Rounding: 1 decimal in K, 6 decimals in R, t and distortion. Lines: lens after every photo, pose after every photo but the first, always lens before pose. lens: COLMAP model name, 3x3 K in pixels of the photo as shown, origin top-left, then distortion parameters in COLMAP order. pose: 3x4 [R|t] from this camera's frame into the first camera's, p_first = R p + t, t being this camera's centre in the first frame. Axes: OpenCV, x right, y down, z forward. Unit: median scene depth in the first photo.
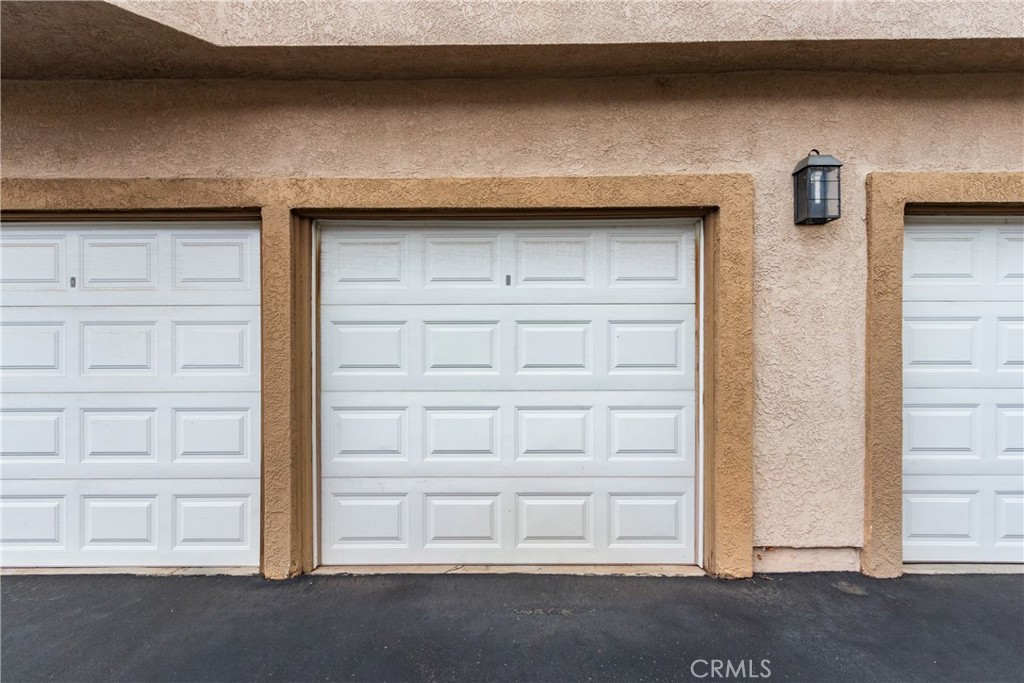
lens RADIAL K [[465.4, 0, 505.0], [0, 465.4, 333.9], [0, 0, 1]] dist [0.018293, 0.000373]
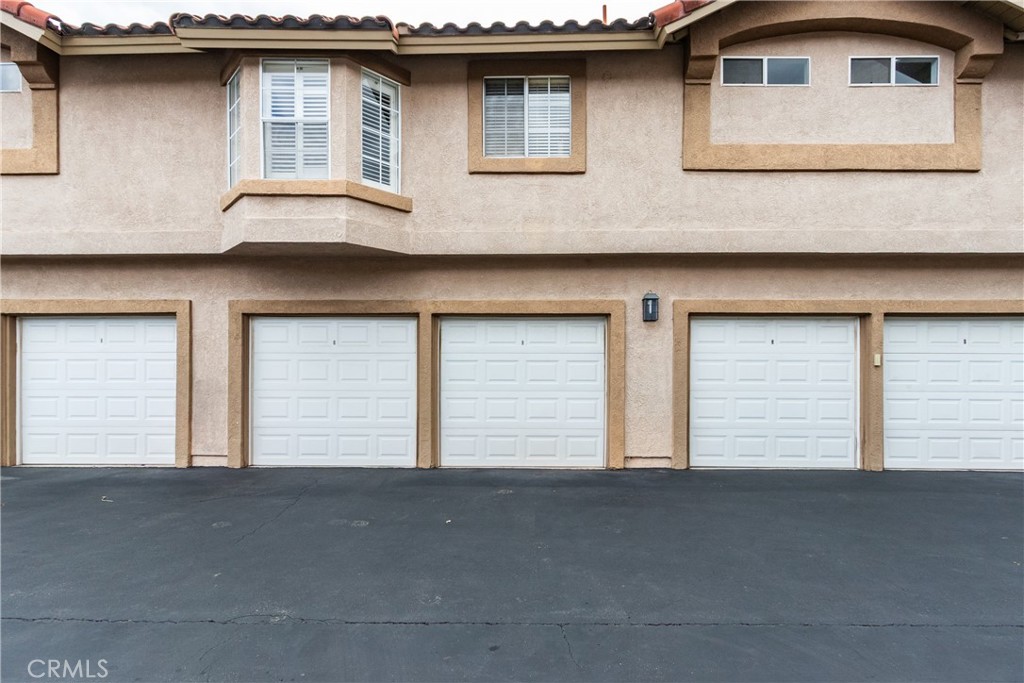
lens RADIAL K [[465.4, 0, 518.8], [0, 465.4, 349.9], [0, 0, 1]] dist [0.018293, 0.000373]
pose [[0.999943, 0.005131, -0.009341, 0.009952], [-0.005151, 0.999984, -0.002160, -0.077358], [0.009329, 0.002208, 0.999954, -1.355976]]
